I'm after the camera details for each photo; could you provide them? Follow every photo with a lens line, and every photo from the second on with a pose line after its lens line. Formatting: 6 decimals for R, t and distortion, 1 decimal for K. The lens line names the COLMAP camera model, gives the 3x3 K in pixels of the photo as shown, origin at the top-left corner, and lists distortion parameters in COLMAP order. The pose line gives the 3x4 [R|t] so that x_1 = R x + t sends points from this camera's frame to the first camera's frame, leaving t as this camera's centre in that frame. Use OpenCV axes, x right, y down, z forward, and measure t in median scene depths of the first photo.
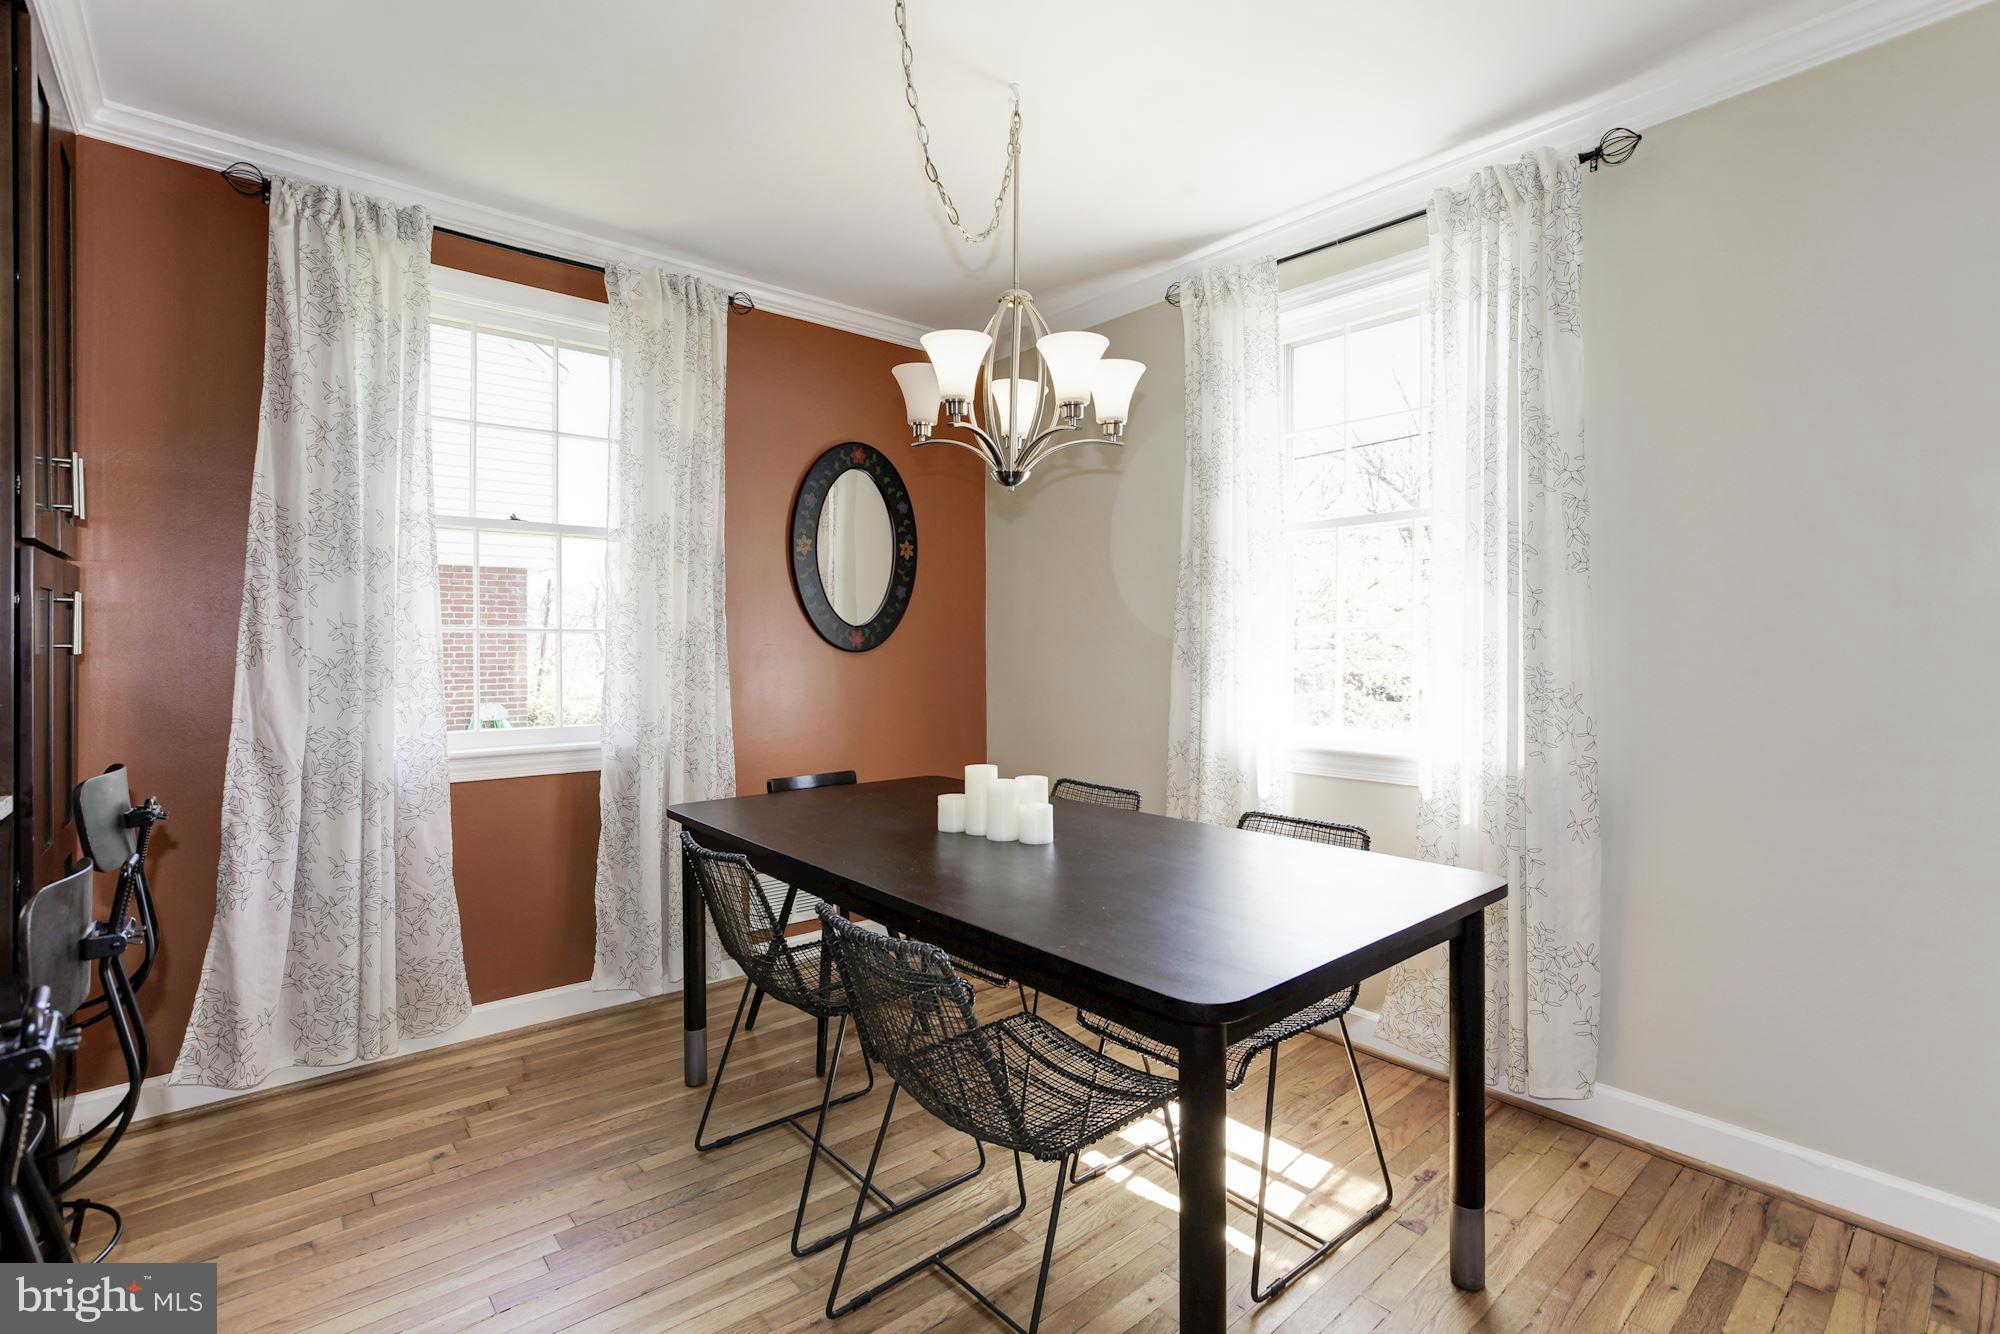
lens RADIAL K [[925.4, 0, 996.9], [0, 925.4, 641.7], [0, 0, 1]] dist [-0.022937, 0.000135]
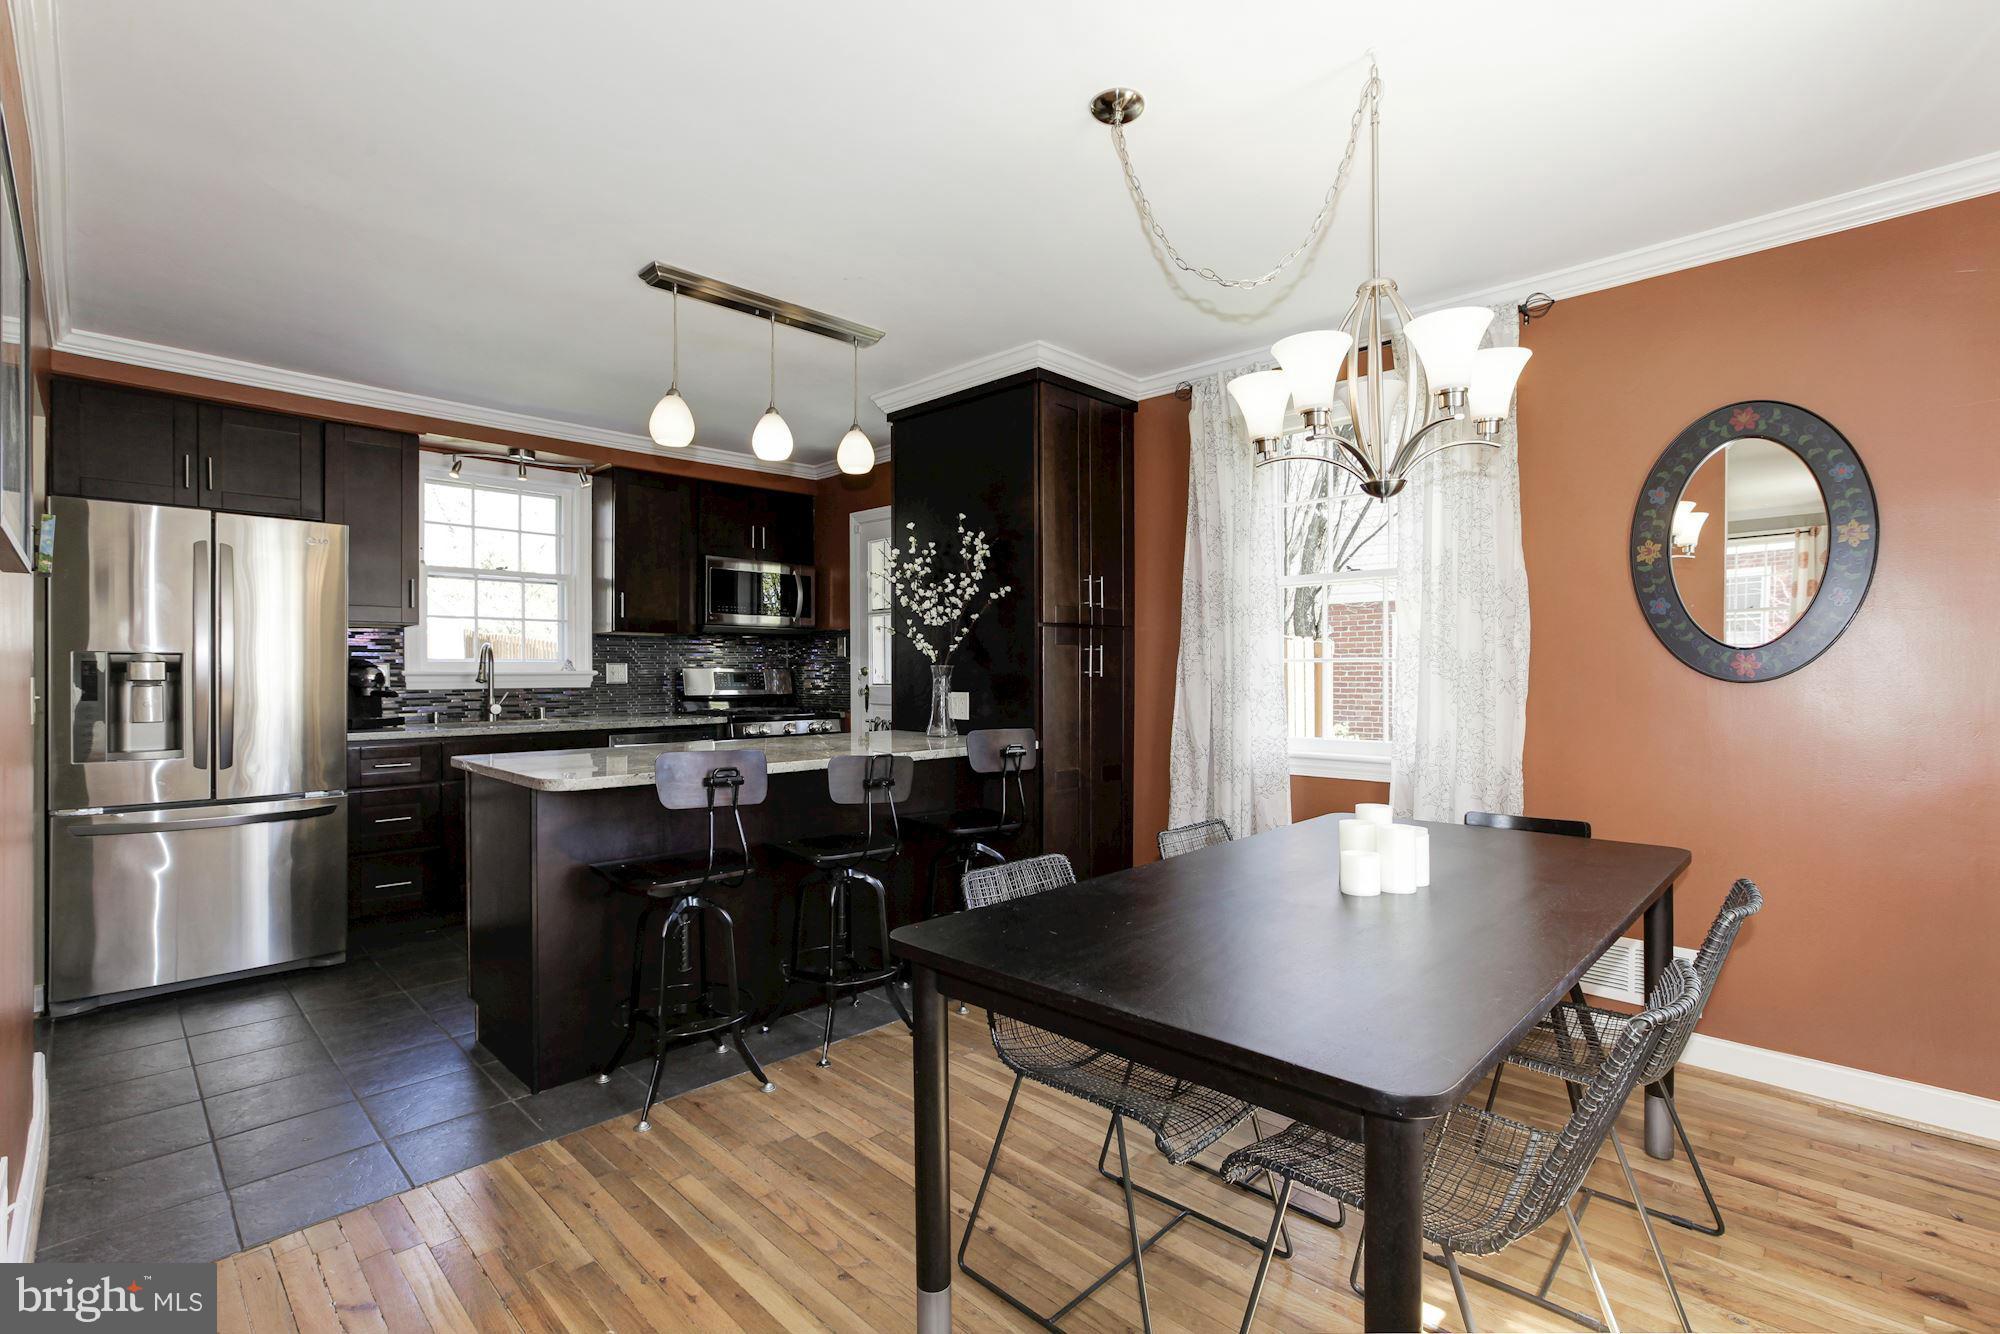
lens RADIAL K [[922.1, 0, 1009.2], [0, 922.1, 688.8], [0, 0, 1]] dist [-0.048543, 0.017578]
pose [[0.092080, 0.021796, -0.995513, 0.759998], [0.003834, 0.999745, 0.022243, -0.004468], [0.995744, -0.005864, 0.091973, 0.499770]]
